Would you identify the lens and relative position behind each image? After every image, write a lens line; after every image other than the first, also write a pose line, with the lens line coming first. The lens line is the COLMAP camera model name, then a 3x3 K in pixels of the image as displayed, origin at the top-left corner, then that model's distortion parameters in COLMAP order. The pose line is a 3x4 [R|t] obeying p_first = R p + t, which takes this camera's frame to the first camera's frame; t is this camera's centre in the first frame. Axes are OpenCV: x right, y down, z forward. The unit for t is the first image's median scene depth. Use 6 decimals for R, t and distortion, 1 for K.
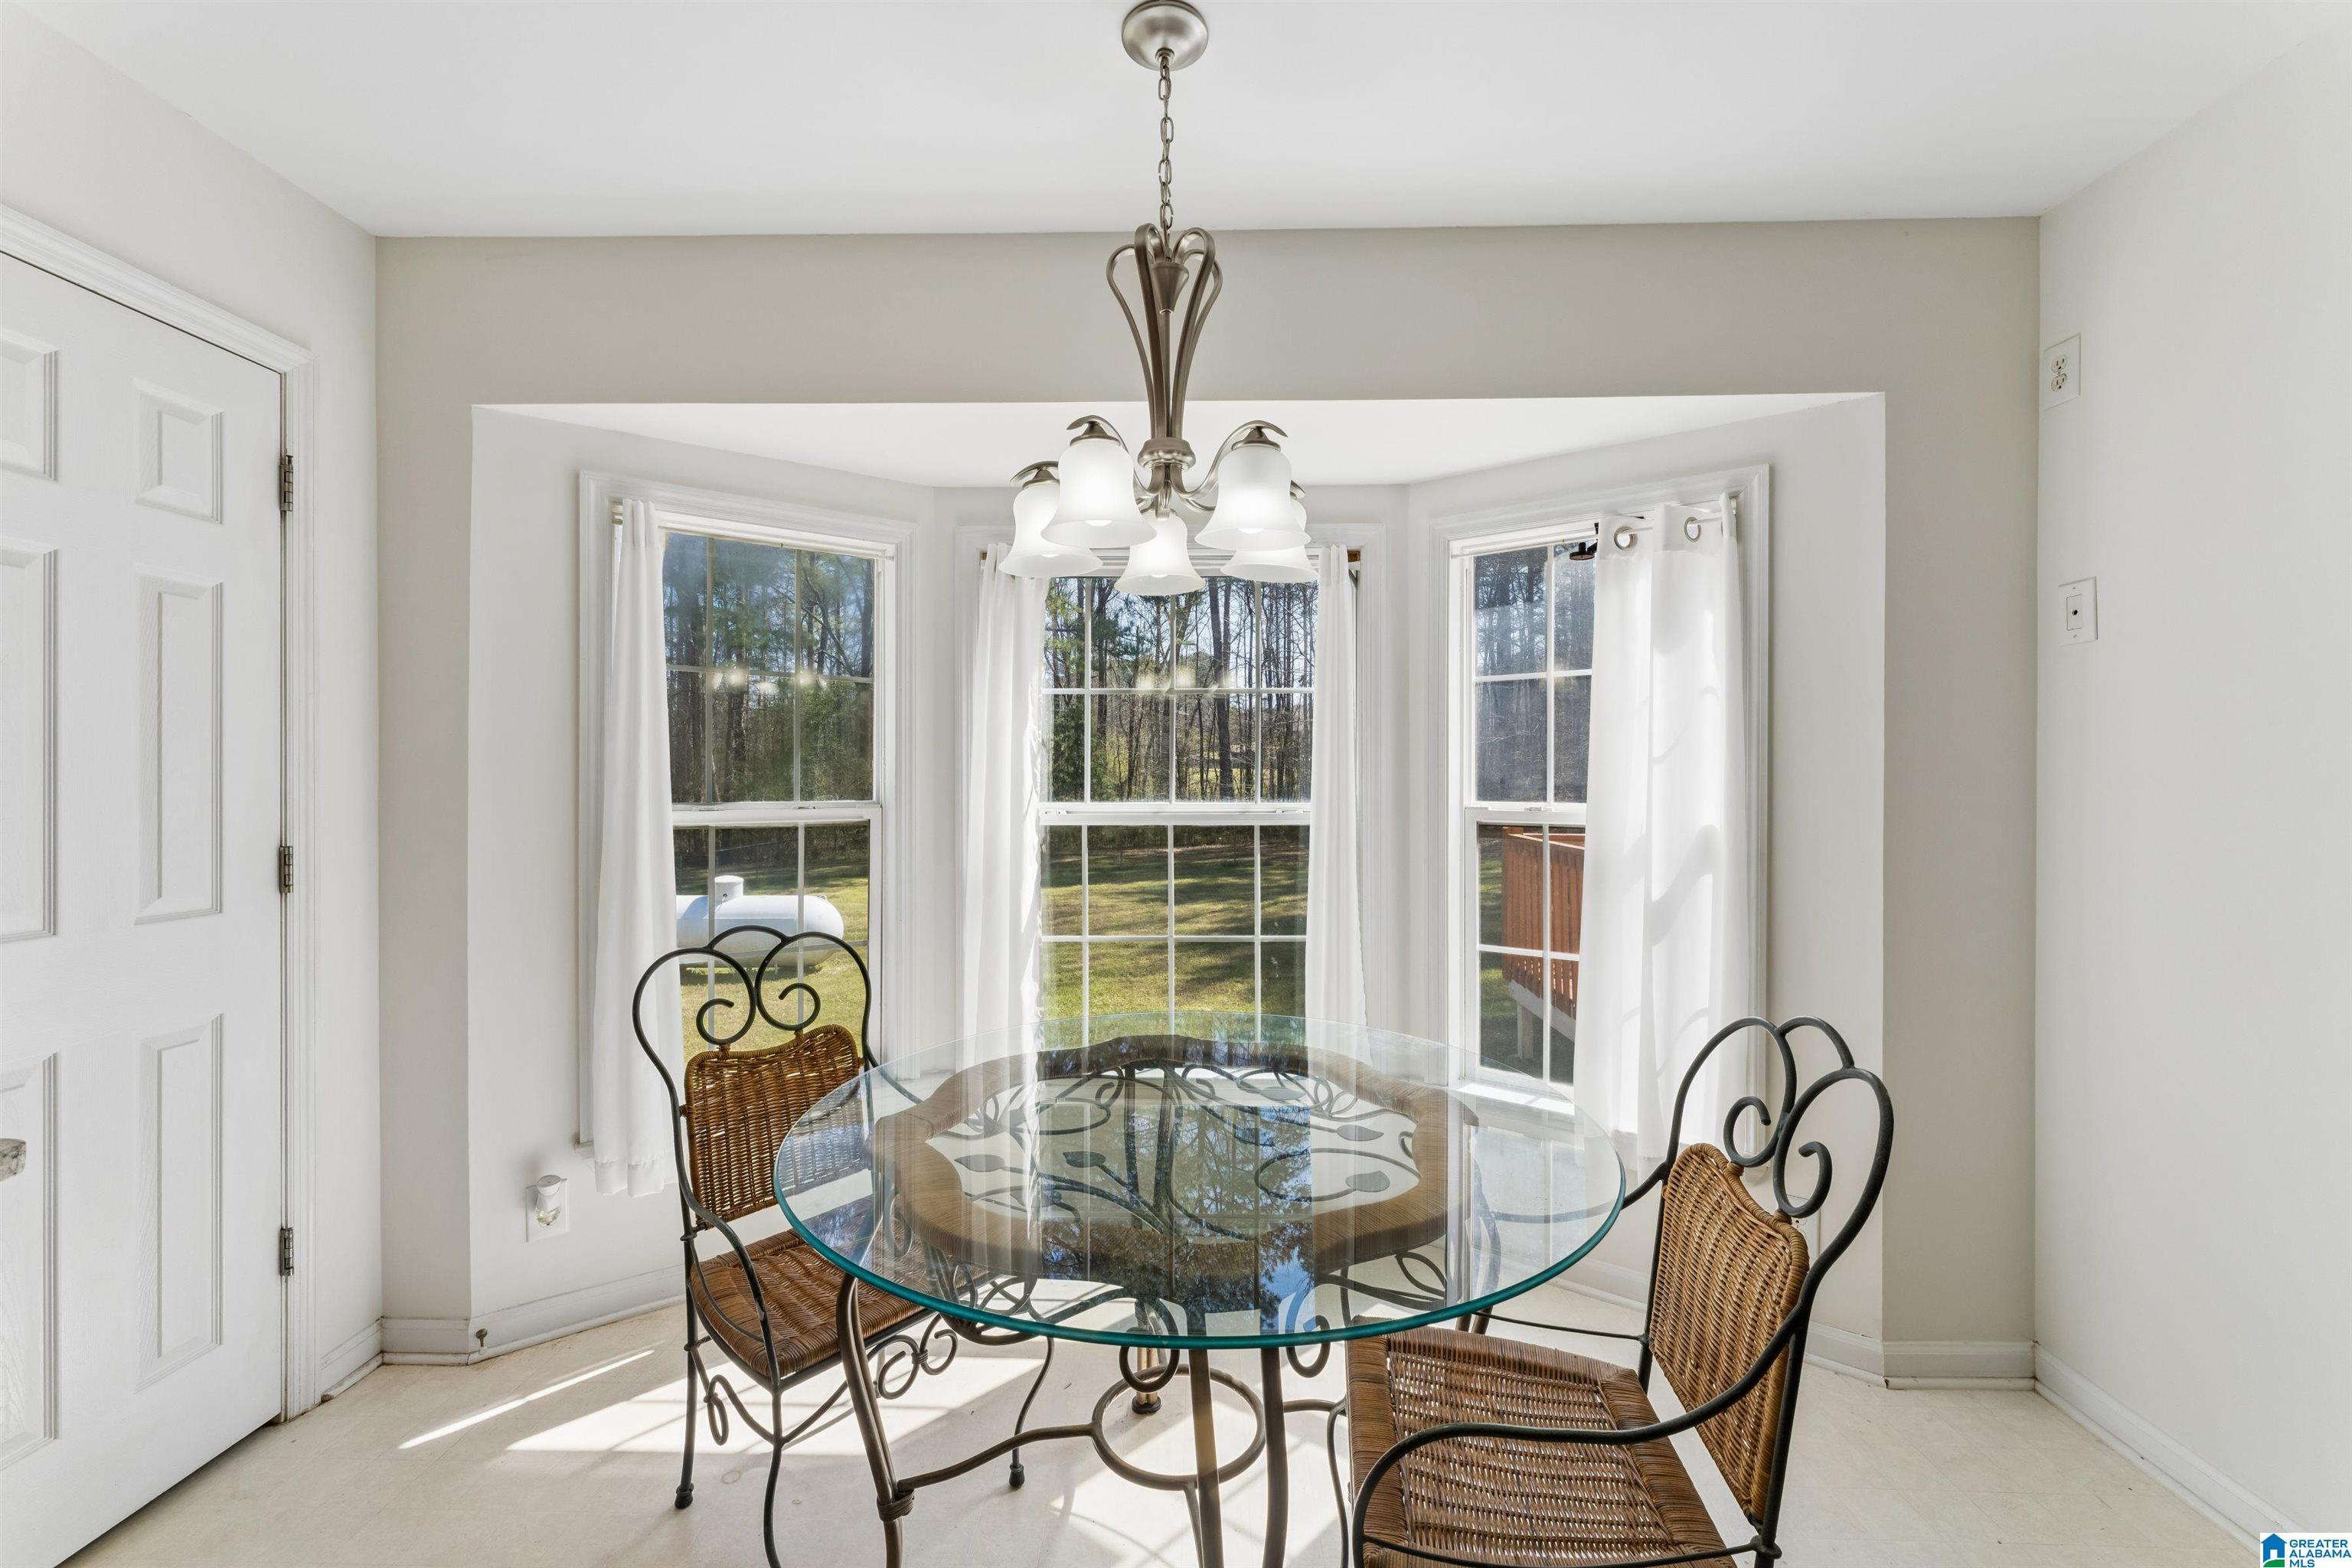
lens RADIAL K [[951.6, 0, 1180.8], [0, 951.6, 775.3], [0, 0, 1]] dist [0.003472, 0.000004]
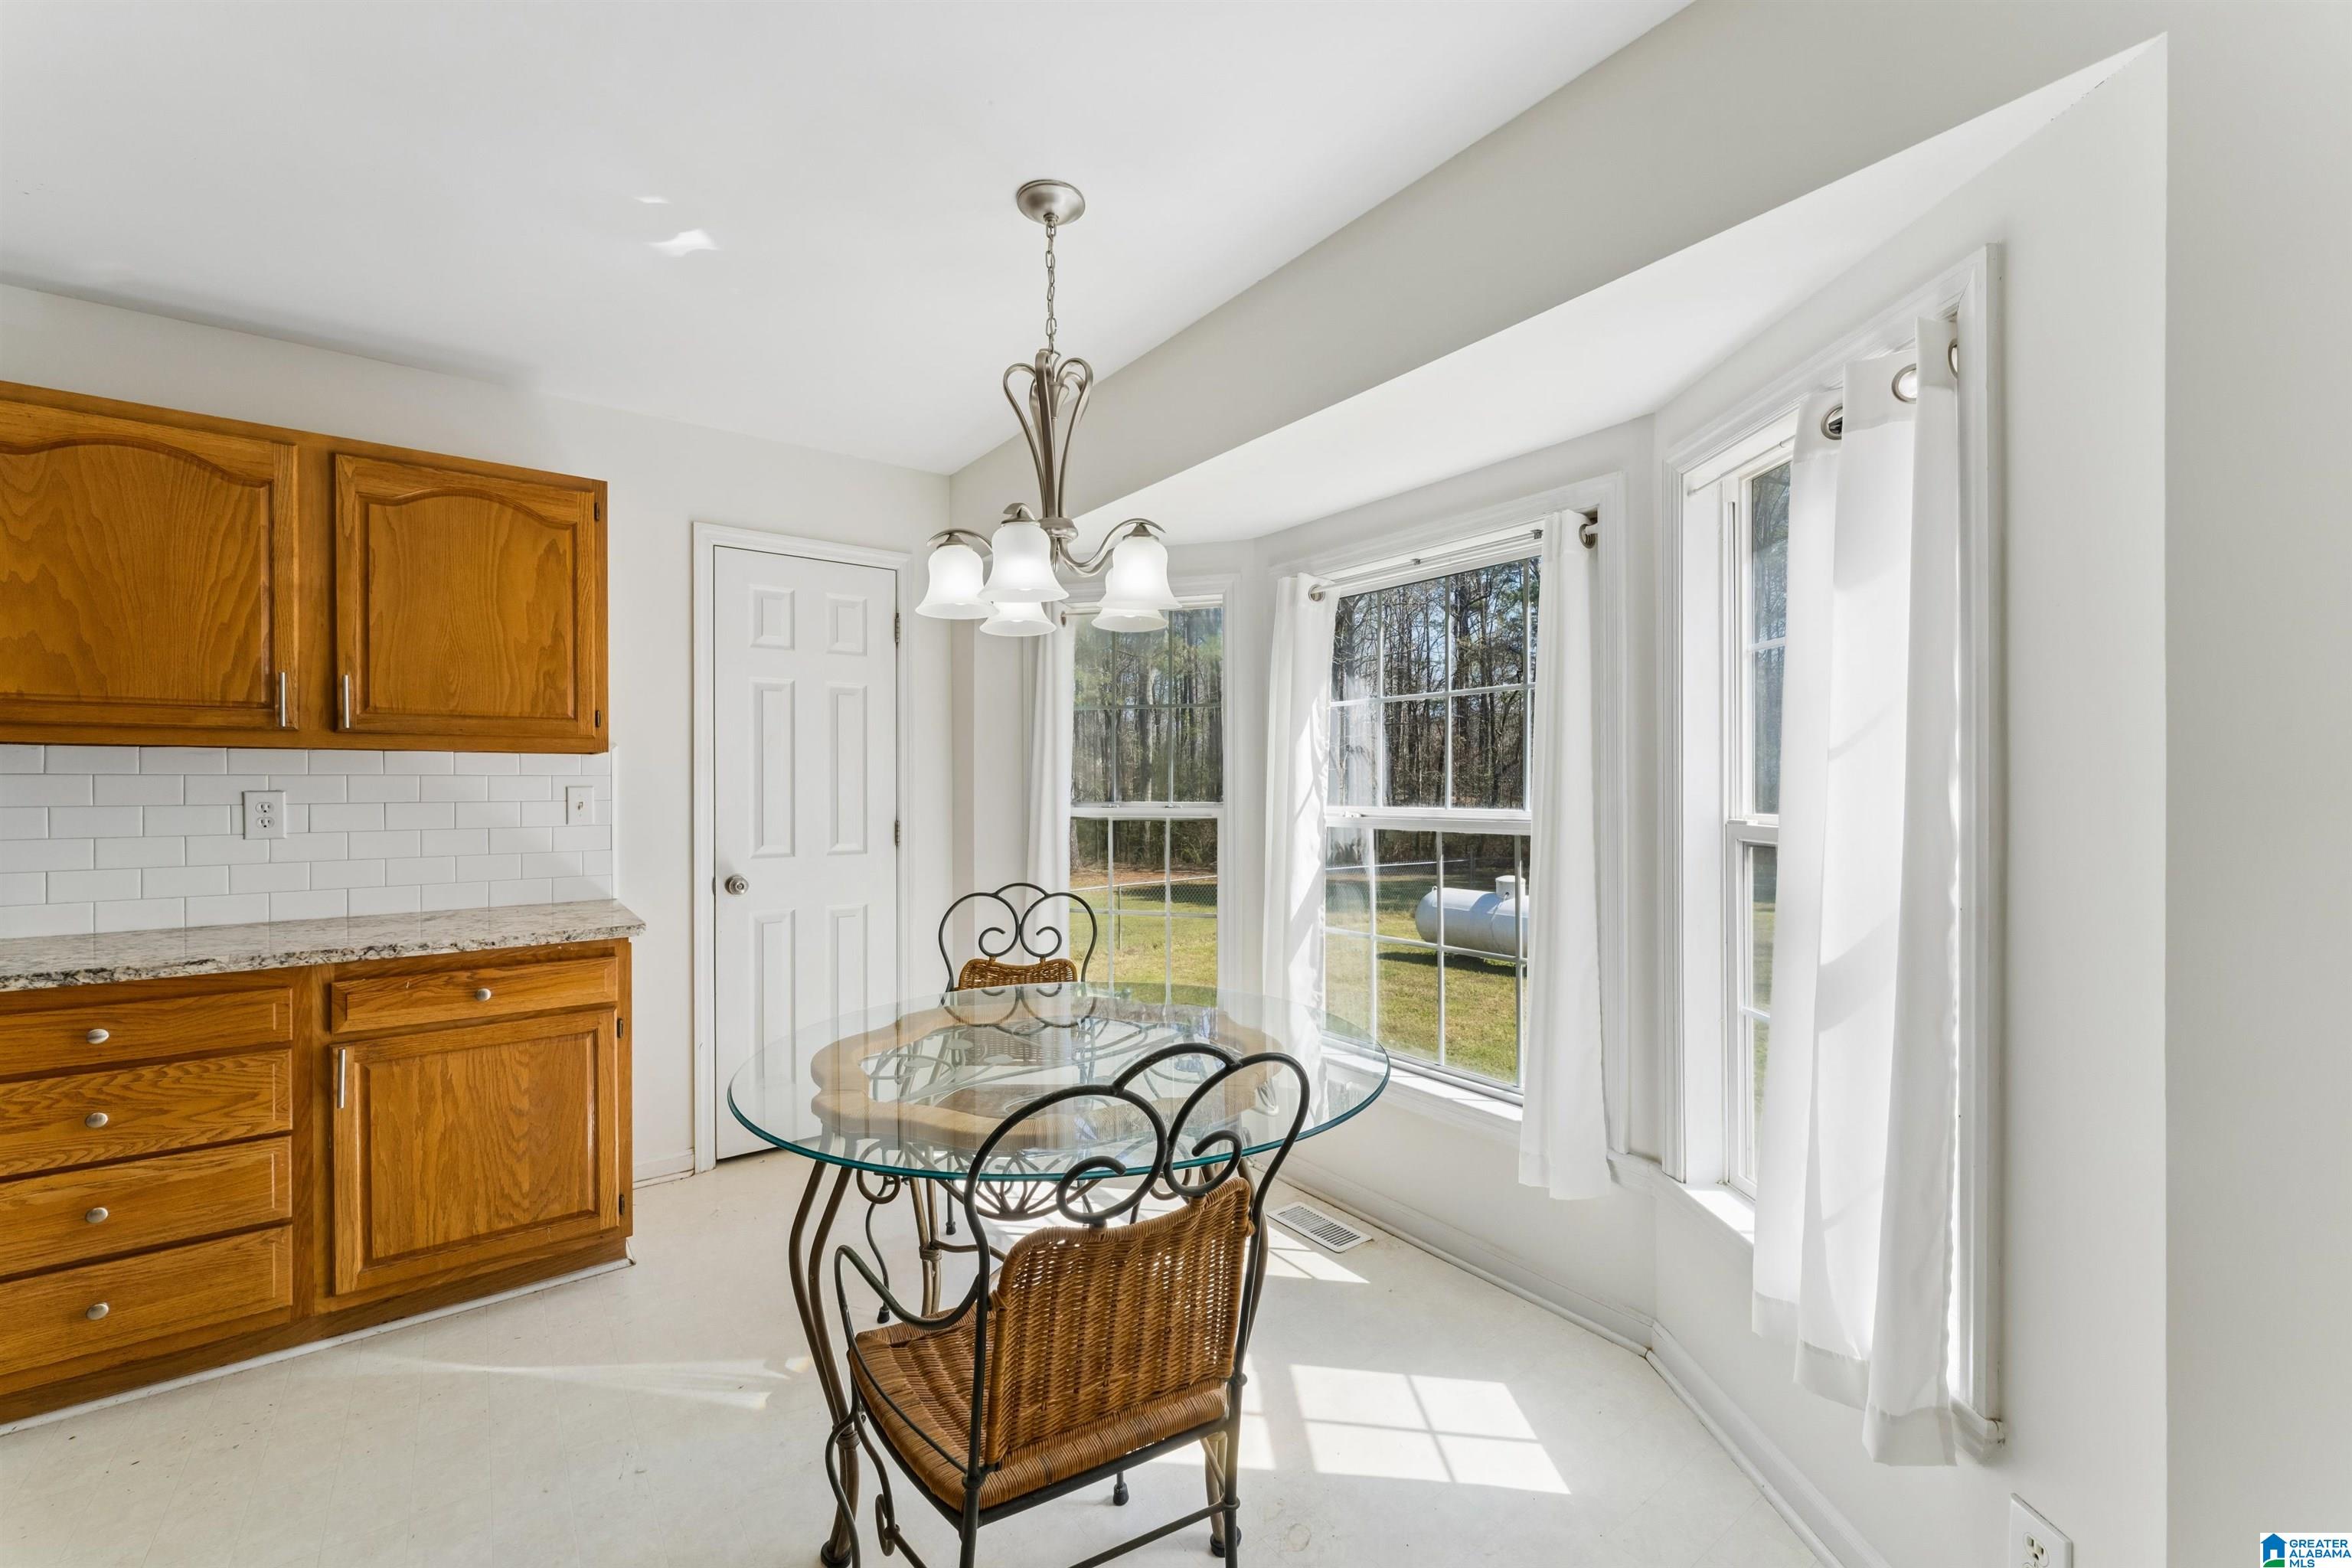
lens RADIAL K [[951.6, 0, 1175.6], [0, 951.6, 787.2], [0, 0, 1]] dist [0.003472, 0.000004]
pose [[0.616808, -0.001440, -0.787112, 0.857451], [0.003100, 0.999995, 0.000600, 0.008088], [0.787107, -0.002810, 0.616810, 0.267373]]
